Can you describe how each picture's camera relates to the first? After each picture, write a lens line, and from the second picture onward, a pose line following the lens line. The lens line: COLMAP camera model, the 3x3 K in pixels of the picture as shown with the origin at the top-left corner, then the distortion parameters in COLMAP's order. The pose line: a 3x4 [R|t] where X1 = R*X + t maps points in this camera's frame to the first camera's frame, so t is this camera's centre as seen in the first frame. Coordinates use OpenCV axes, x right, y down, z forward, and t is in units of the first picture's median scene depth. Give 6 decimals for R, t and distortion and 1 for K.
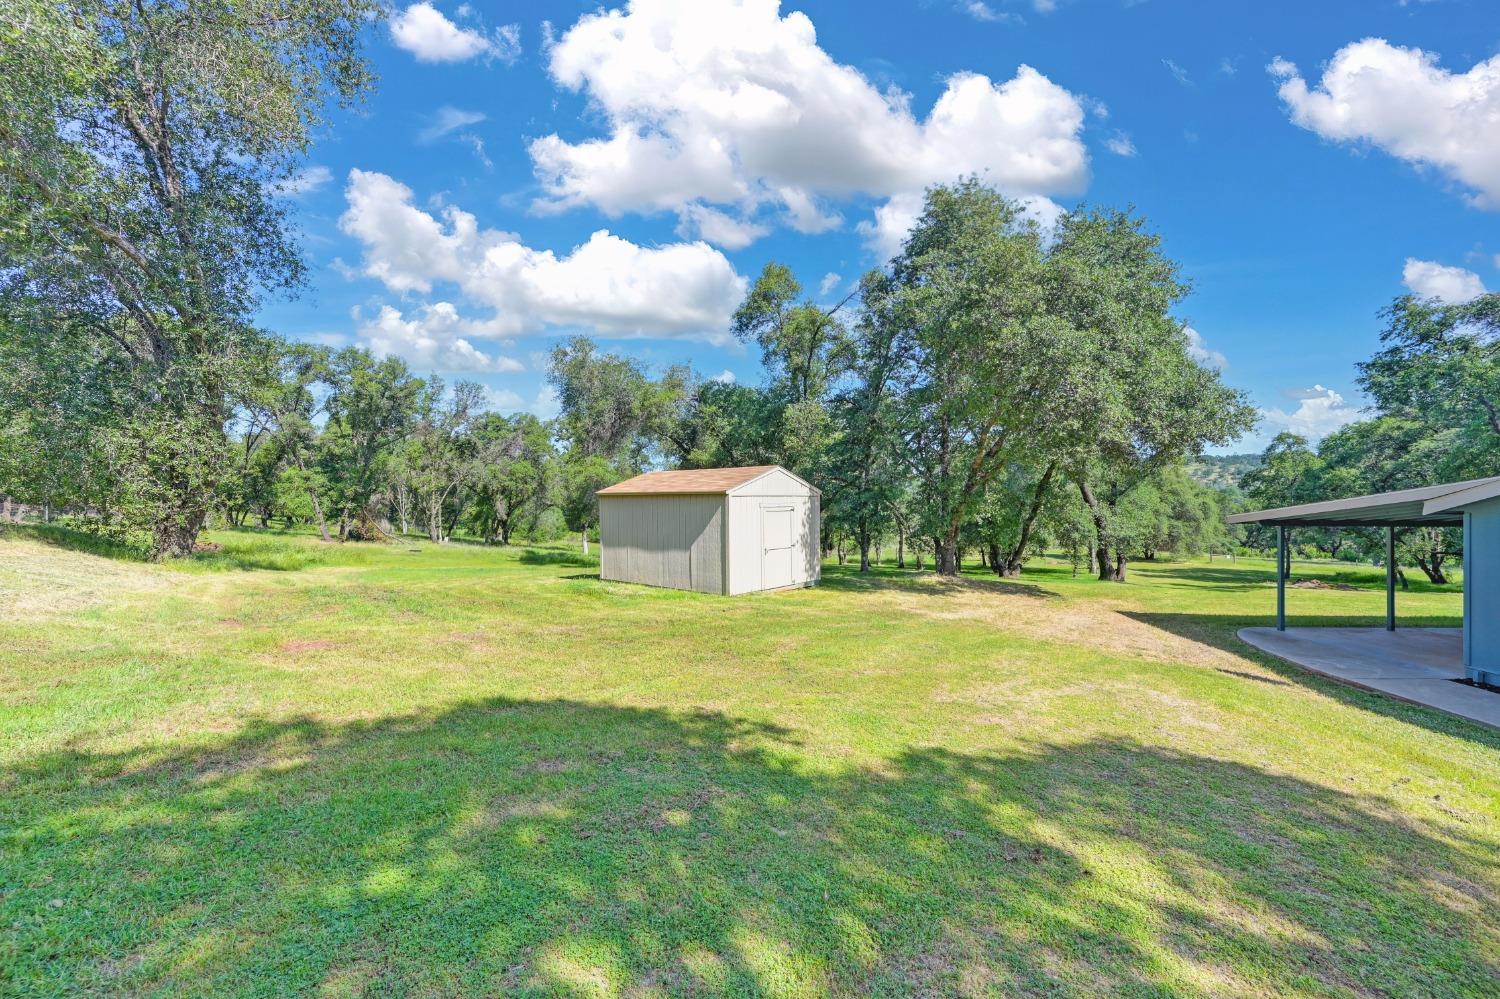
lens RADIAL K [[606.6, 0, 755.2], [0, 606.6, 486.3], [0, 0, 1]] dist [-0.000144, -0.000082]
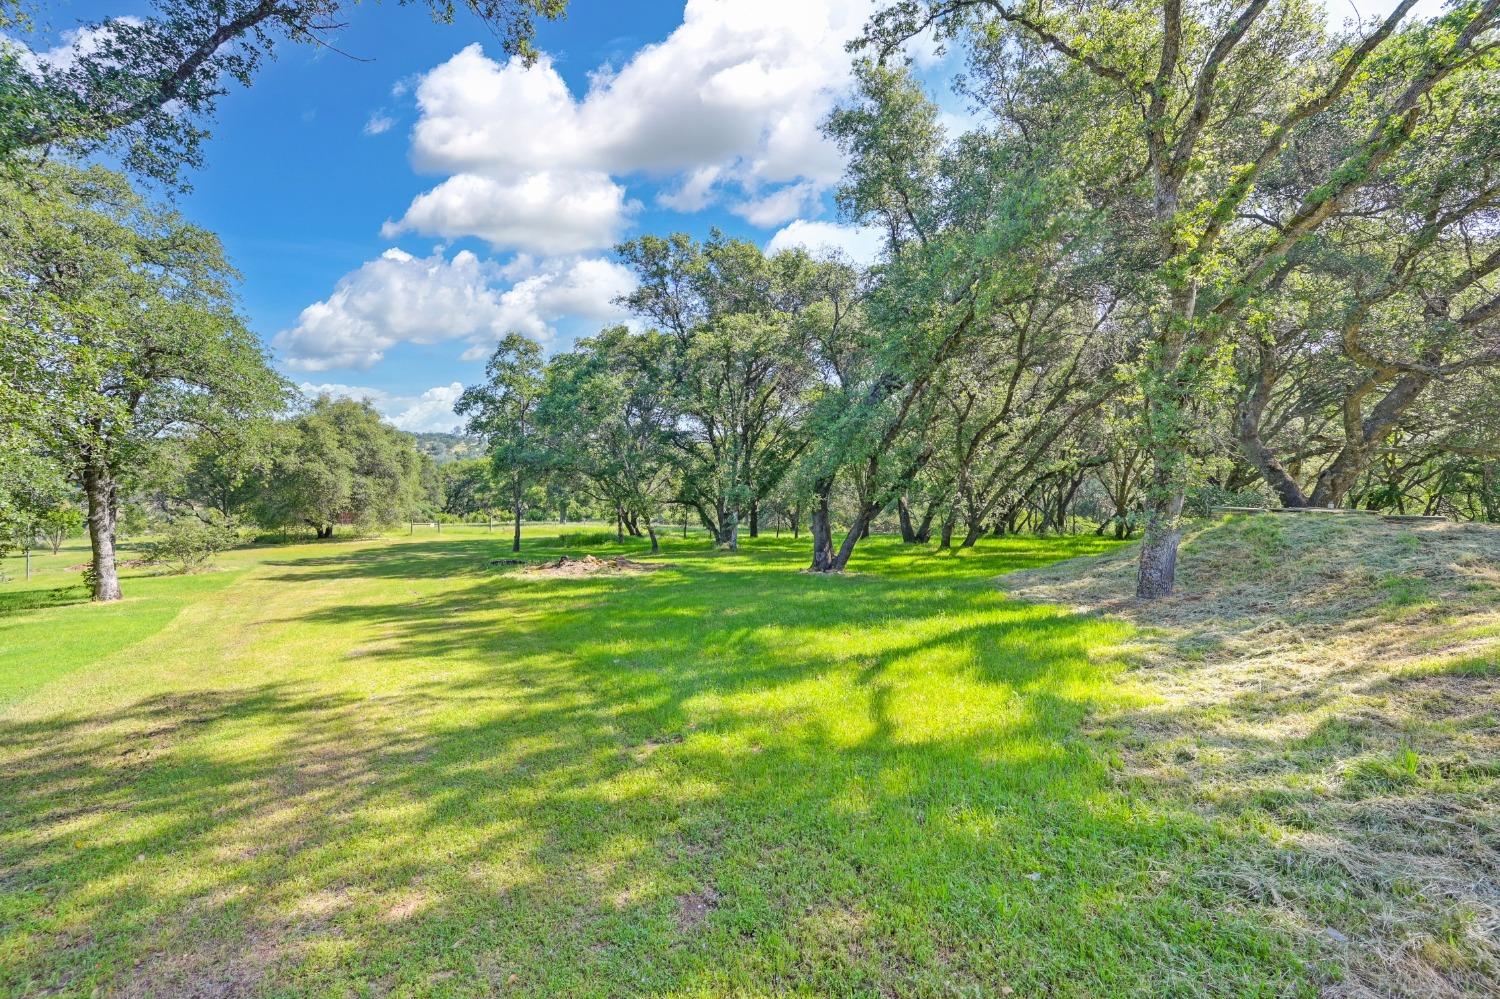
lens RADIAL K [[584.9, 0, 750.0], [0, 584.9, 499.5], [0, 0, 1]] dist [0.000329, -0.000300]
pose [[0.388907, -0.031422, 0.920741, 0.265824], [-0.028200, 0.998544, 0.045988, 0.040015], [-0.920845, -0.043850, 0.387455, 0.358118]]
